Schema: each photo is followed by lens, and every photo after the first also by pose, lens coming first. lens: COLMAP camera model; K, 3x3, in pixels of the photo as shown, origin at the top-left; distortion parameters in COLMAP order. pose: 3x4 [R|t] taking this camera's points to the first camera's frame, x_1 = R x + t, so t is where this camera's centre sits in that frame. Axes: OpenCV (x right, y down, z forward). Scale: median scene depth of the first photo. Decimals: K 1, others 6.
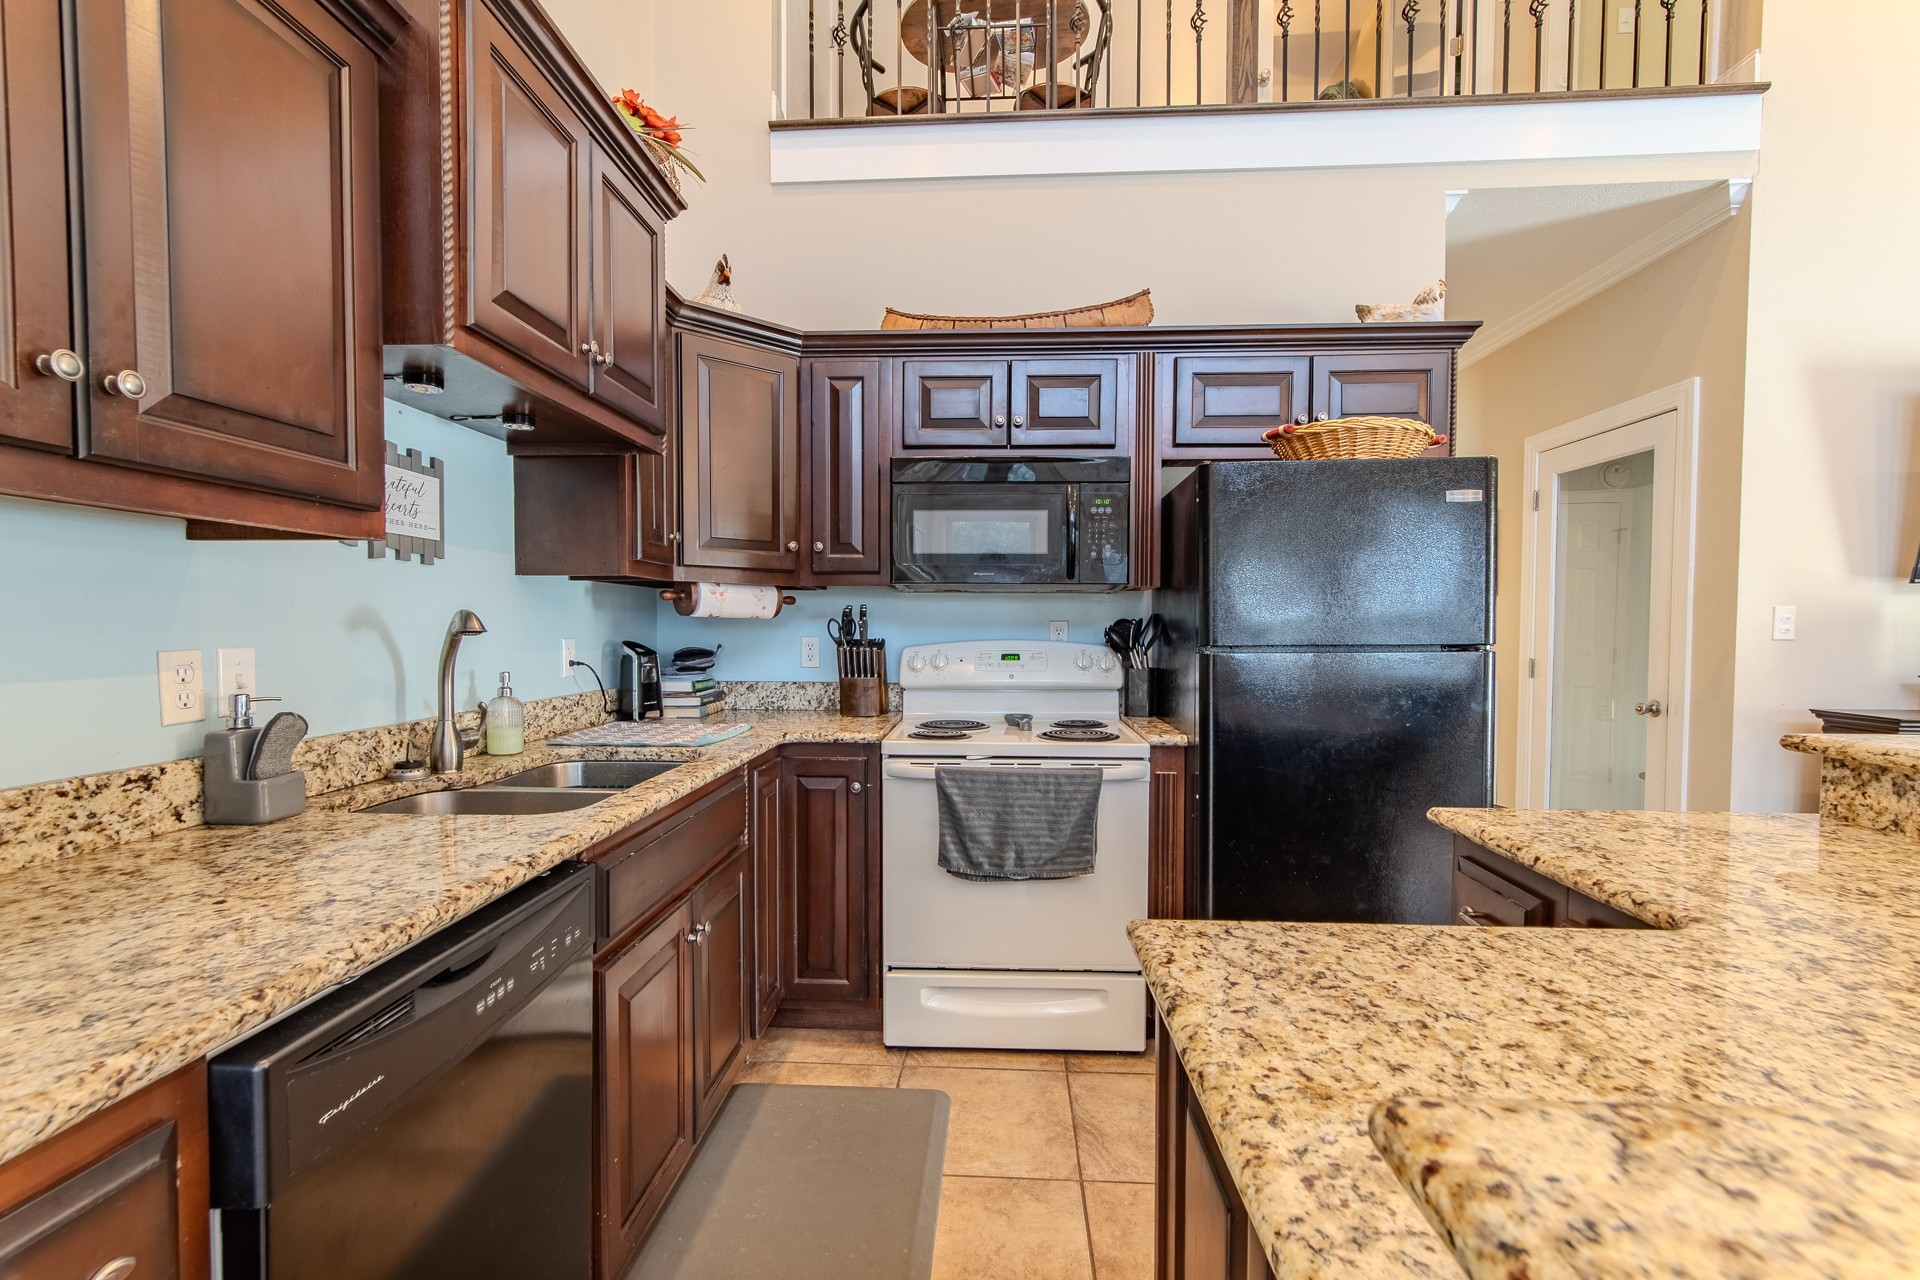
lens RADIAL K [[839.6, 0, 958.6], [0, 839.6, 649.4], [0, 0, 1]] dist [-0.000410, -0.000037]
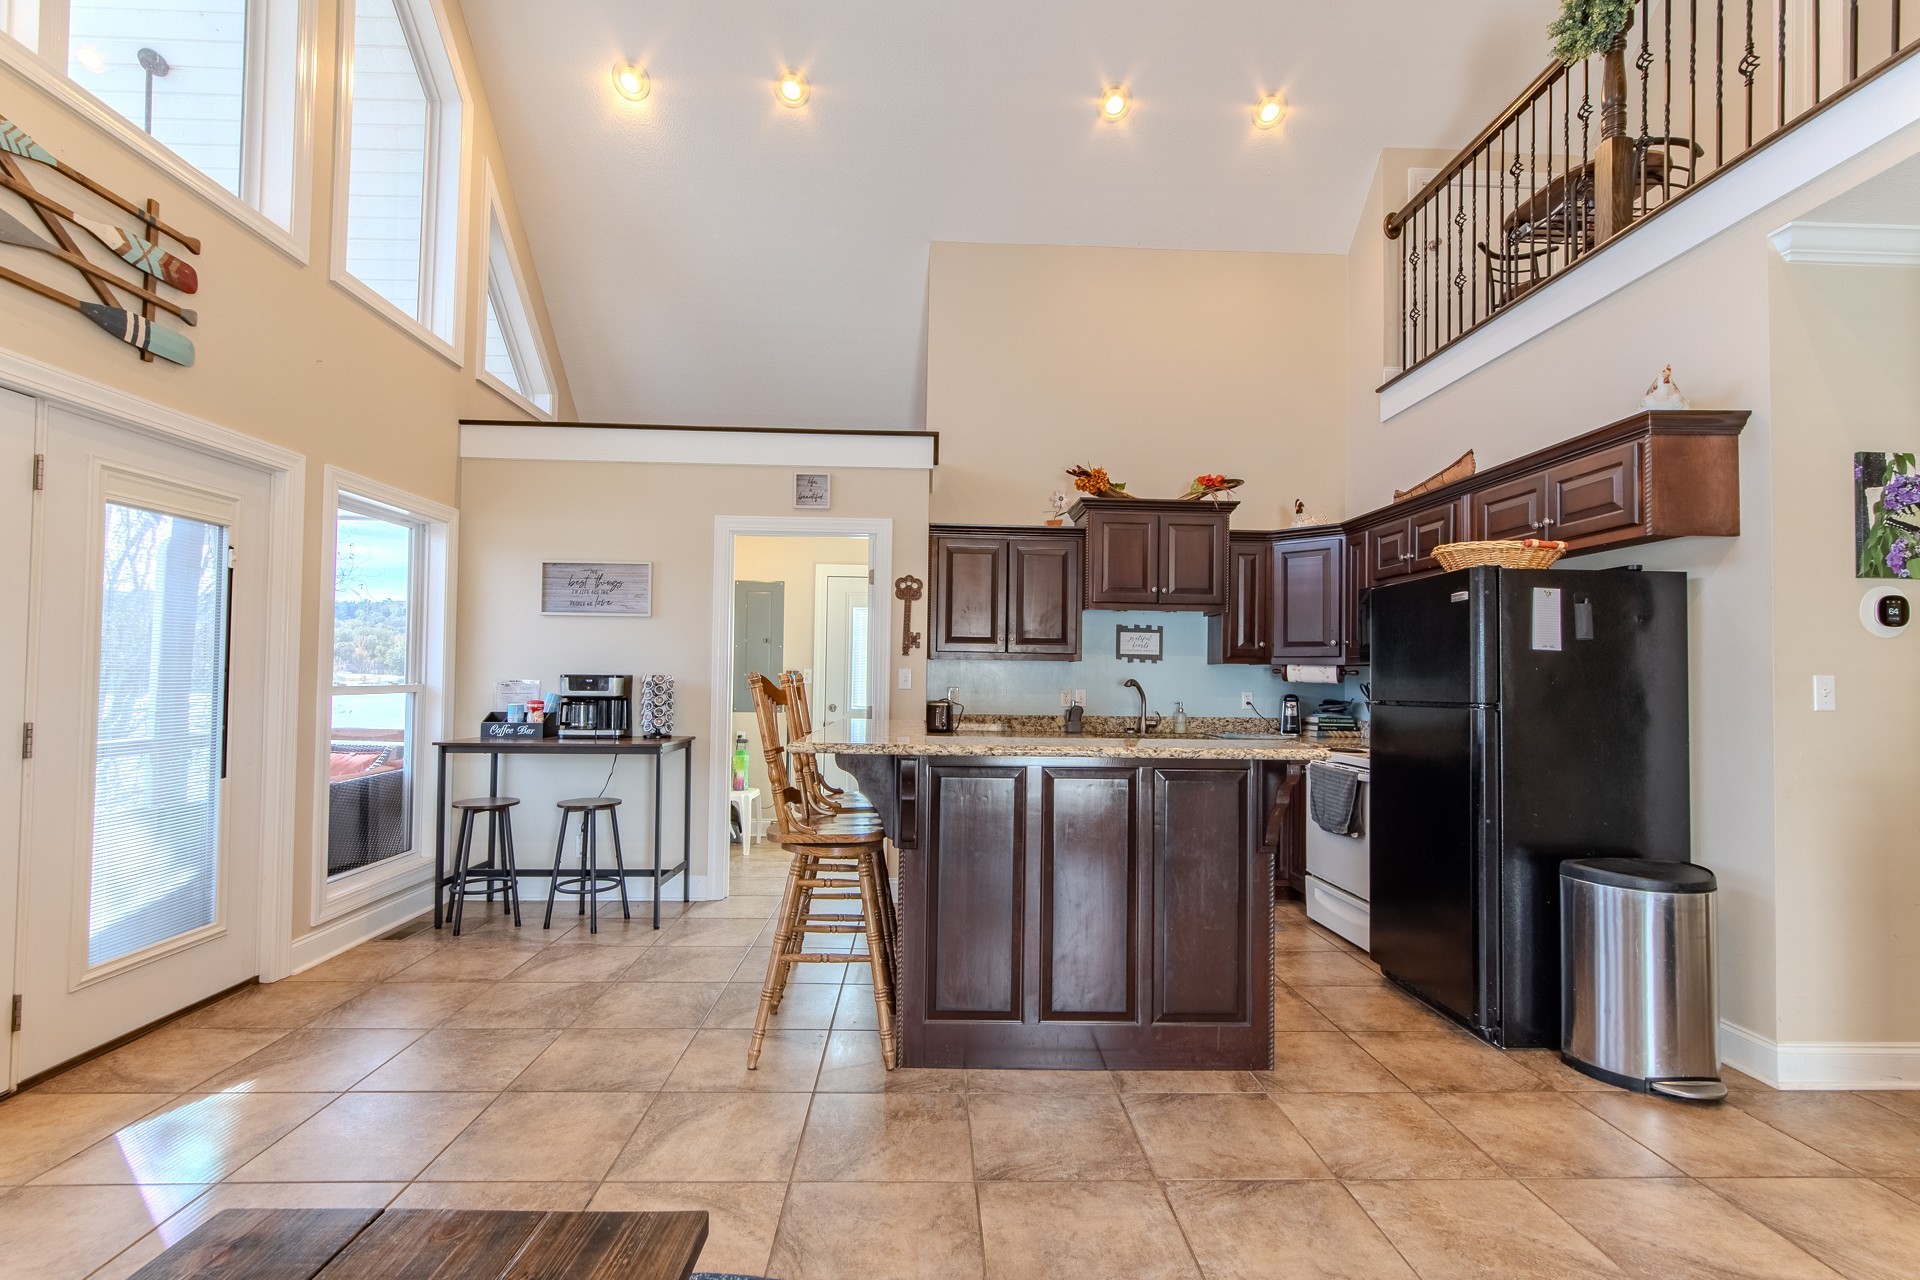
lens RADIAL K [[865.2, 0, 951.2], [0, 865.2, 646.2], [0, 0, 1]] dist [-0.048350, 0.012468]
pose [[0.084961, -0.037992, -0.995660, 1.563632], [-0.046753, 0.998020, -0.042072, -0.002365], [0.995287, 0.050125, 0.083016, 0.038508]]
